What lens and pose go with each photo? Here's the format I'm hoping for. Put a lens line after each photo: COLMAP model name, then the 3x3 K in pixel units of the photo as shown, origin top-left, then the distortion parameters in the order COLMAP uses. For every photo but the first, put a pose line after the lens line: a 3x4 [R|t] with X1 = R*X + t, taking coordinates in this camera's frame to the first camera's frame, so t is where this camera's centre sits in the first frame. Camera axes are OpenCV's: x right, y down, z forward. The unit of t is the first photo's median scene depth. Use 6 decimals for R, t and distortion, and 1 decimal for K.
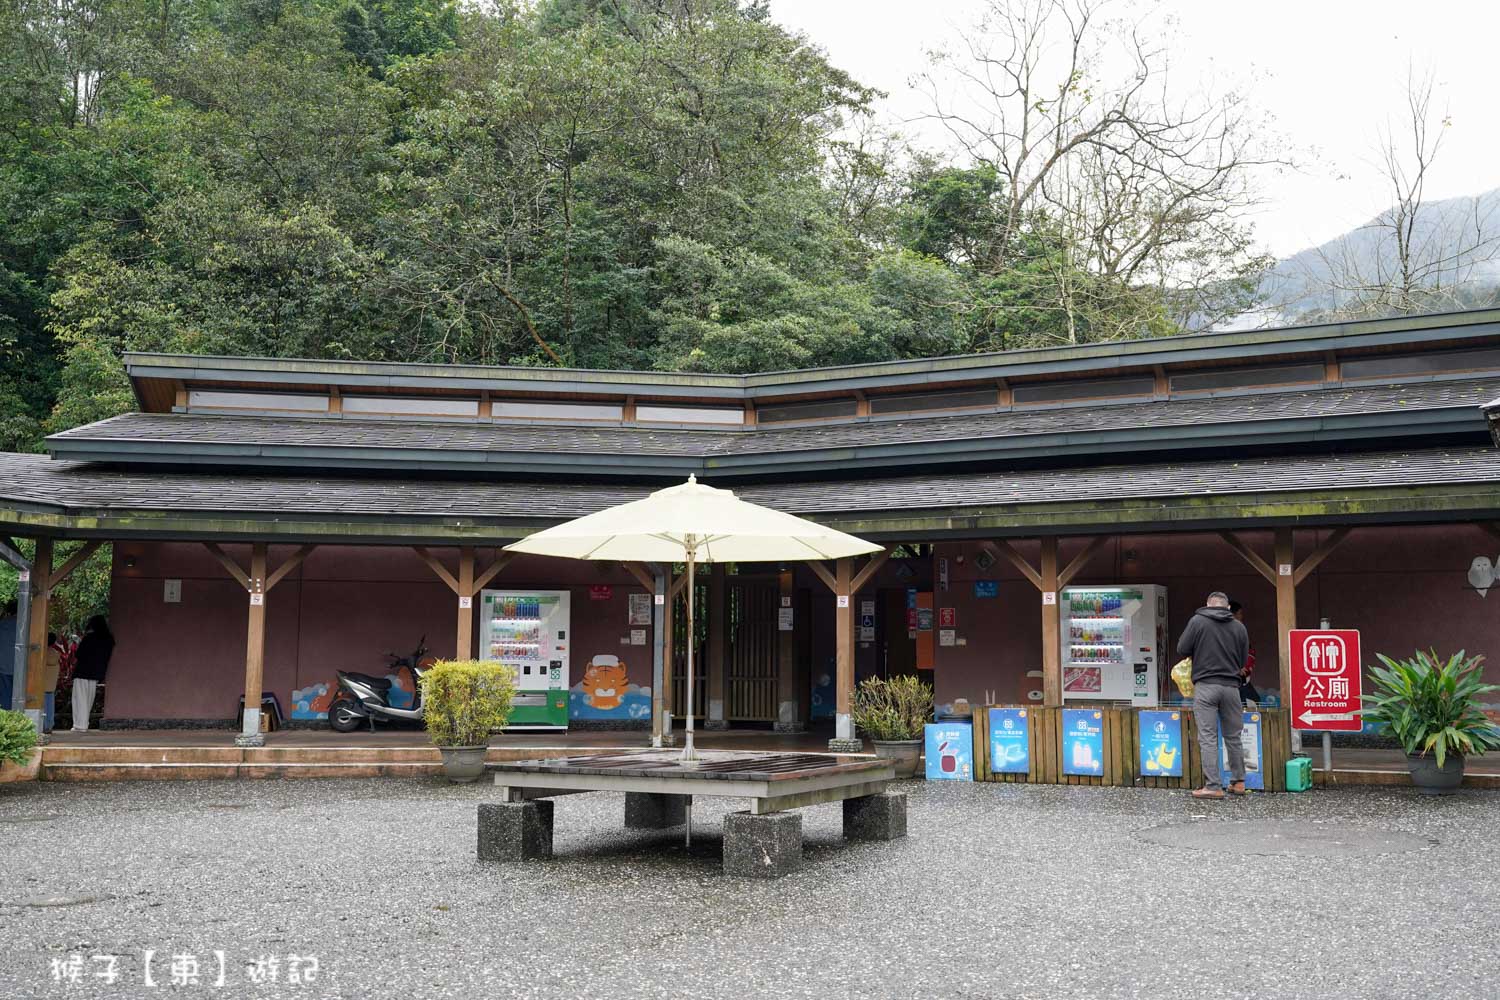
lens RADIAL K [[1461.5, 0, 747.8], [0, 1461.5, 504.6], [0, 0, 1]] dist [-0.009689, 0.000000]
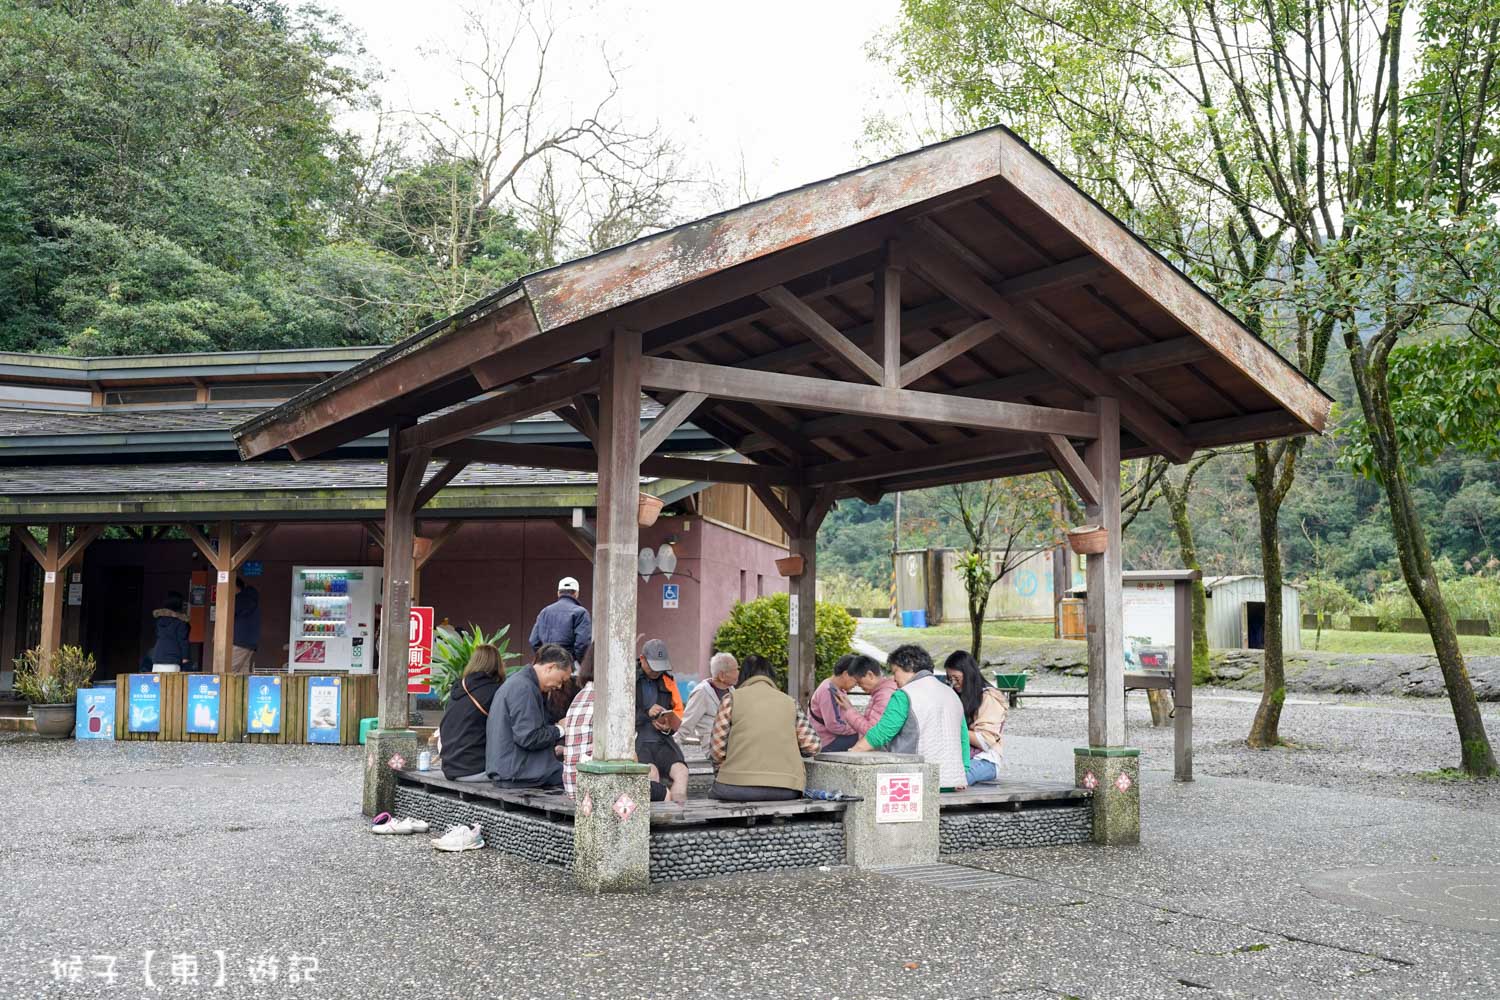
lens RADIAL K [[1482.6, 0, 751.8], [0, 1482.6, 496.2], [0, 0, 1]] dist [-0.003853, 0.000000]
pose [[0.975125, 0.027254, 0.219976, 0.306274], [-0.028887, 0.999574, 0.004207, -0.012252], [-0.219767, -0.010457, 0.975496, -0.167654]]
